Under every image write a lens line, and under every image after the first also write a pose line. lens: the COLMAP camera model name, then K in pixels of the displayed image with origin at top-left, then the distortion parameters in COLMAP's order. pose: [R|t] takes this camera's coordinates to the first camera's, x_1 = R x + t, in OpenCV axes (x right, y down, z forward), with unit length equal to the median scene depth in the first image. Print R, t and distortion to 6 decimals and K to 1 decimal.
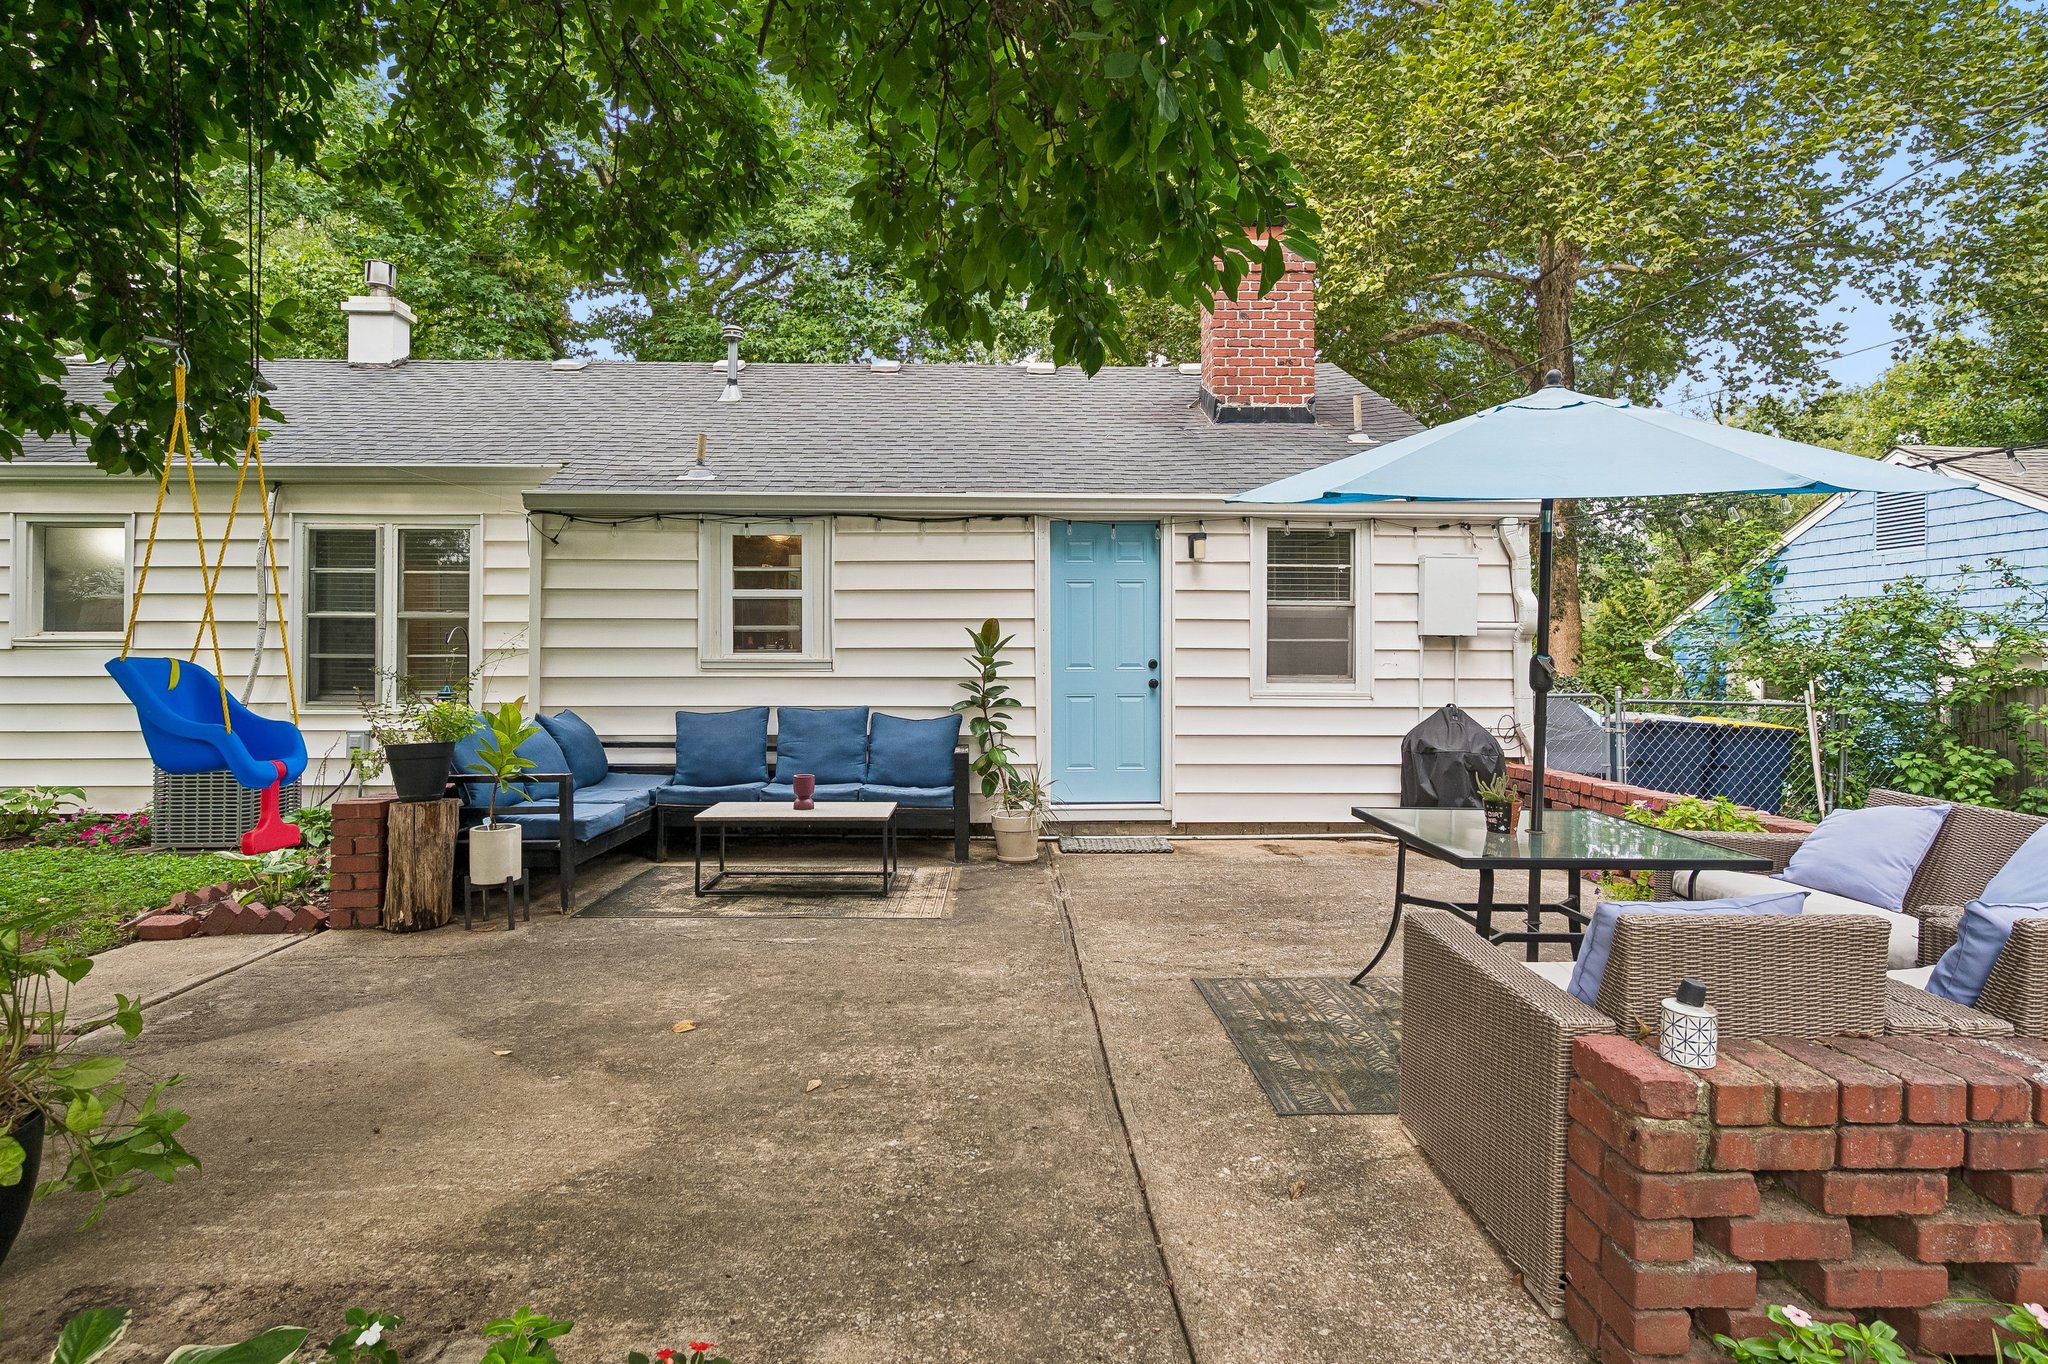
lens RADIAL K [[1040.8, 0, 1028.2], [0, 1040.8, 682.6], [0, 0, 1]] dist [-0.000373, 0.000624]
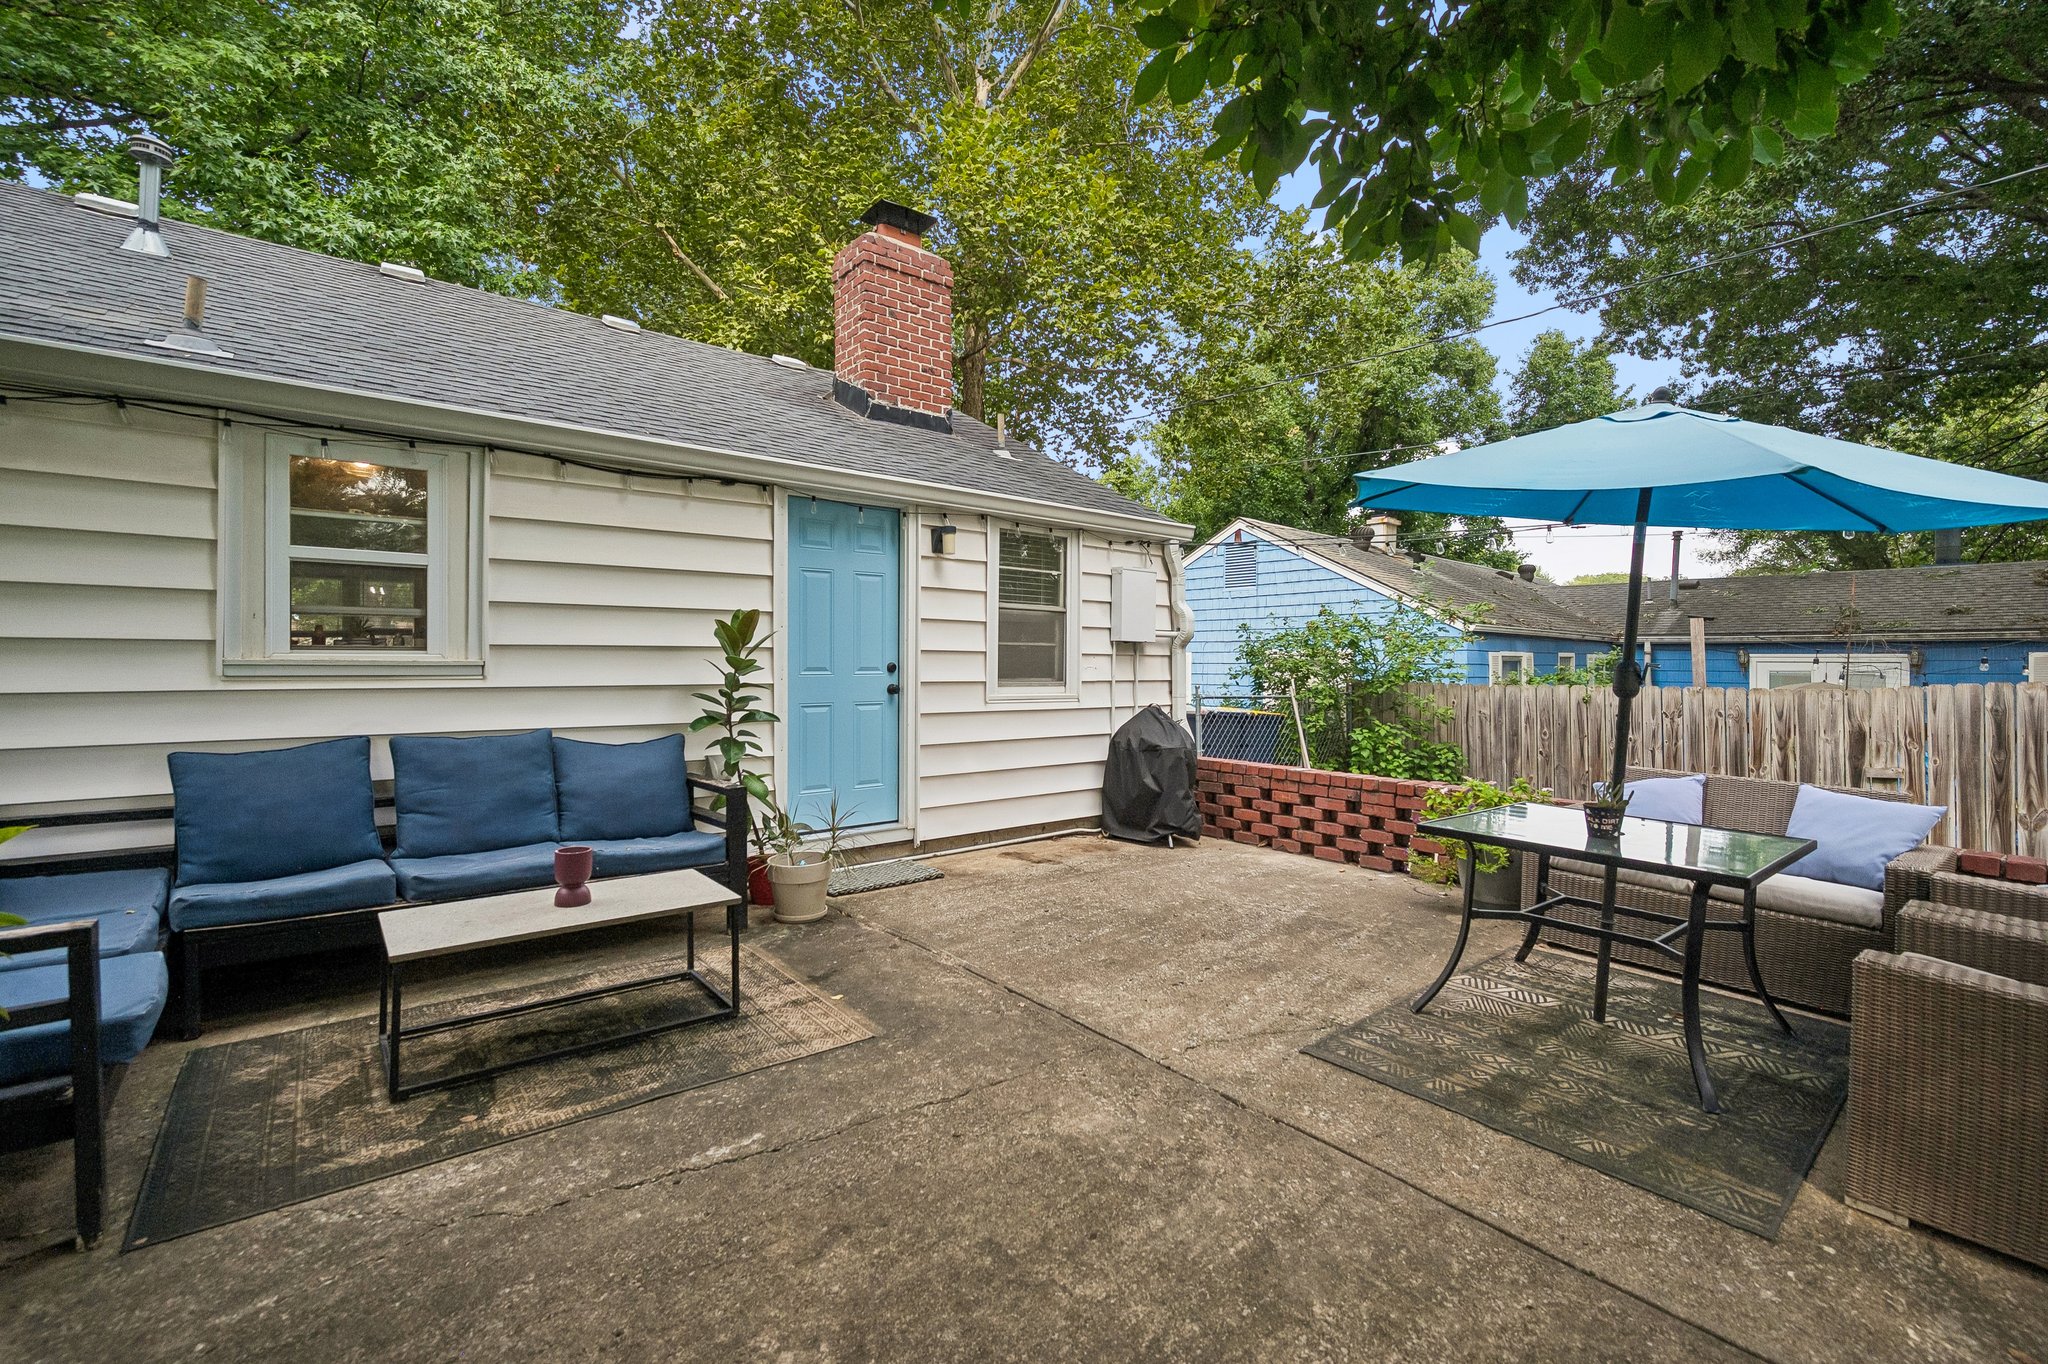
lens RADIAL K [[877.5, 0, 1026.2], [0, 877.5, 675.6], [0, 0, 1]] dist [0.000784, -0.000156]
pose [[0.793674, -0.006498, 0.608308, -0.256422], [0.009664, 0.999951, -0.001927, -0.008556], [-0.608266, 0.007408, 0.793699, 0.337731]]
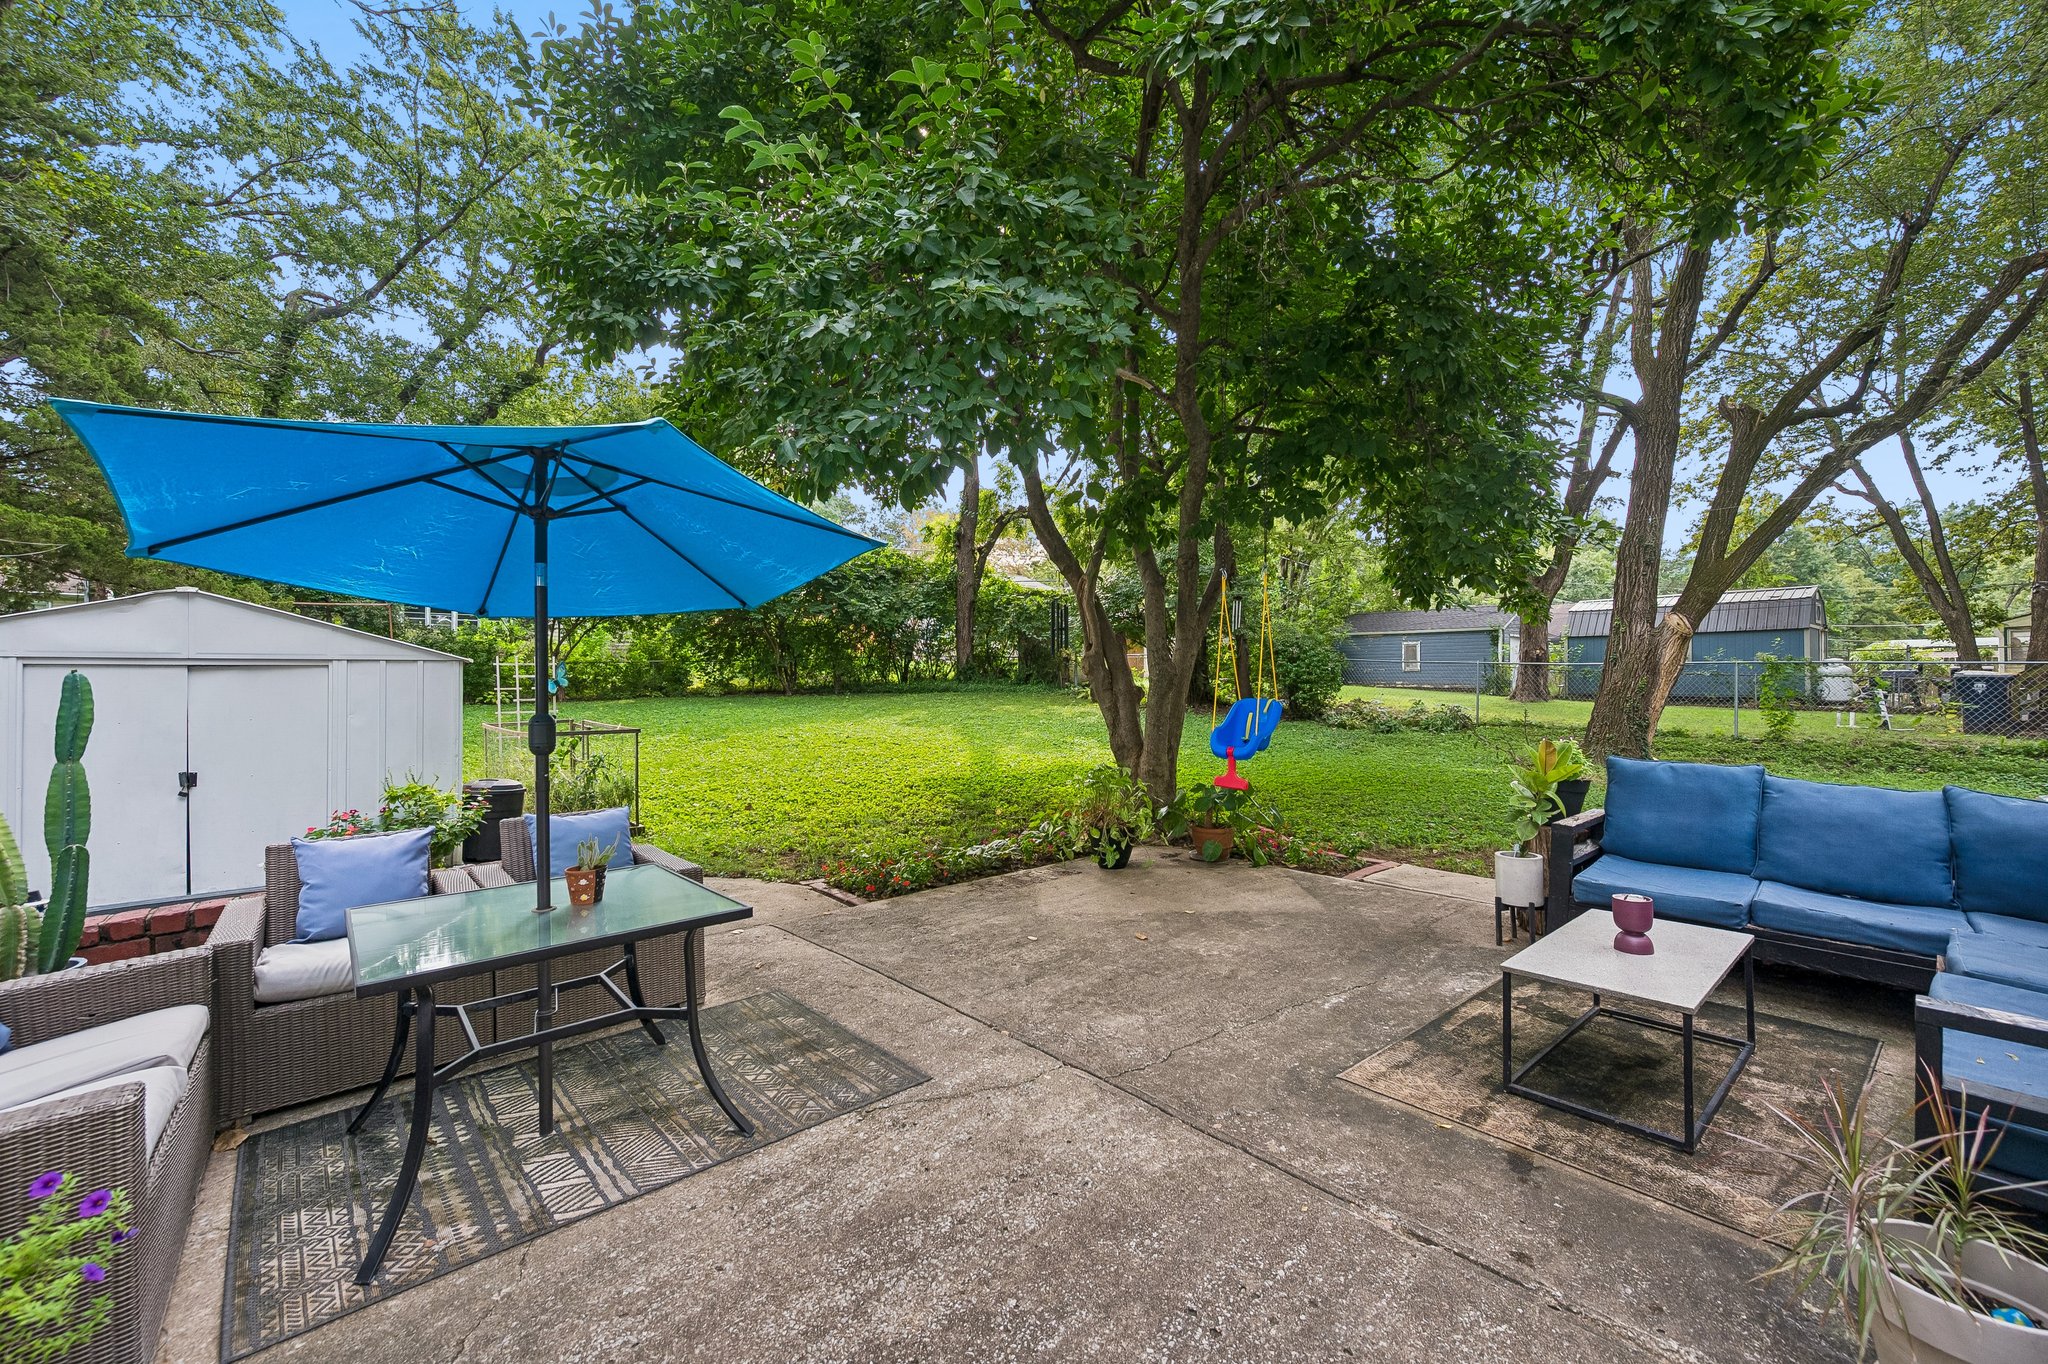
lens RADIAL K [[818.4, 0, 1024.2], [0, 818.4, 665.9], [0, 0, 1]] dist [0.000656, -0.000076]
pose [[-0.779658, -0.012176, -0.626087, 0.313359], [-0.010167, 0.999925, -0.006785, -0.036038], [0.626123, 0.001075, -0.779724, 0.931788]]
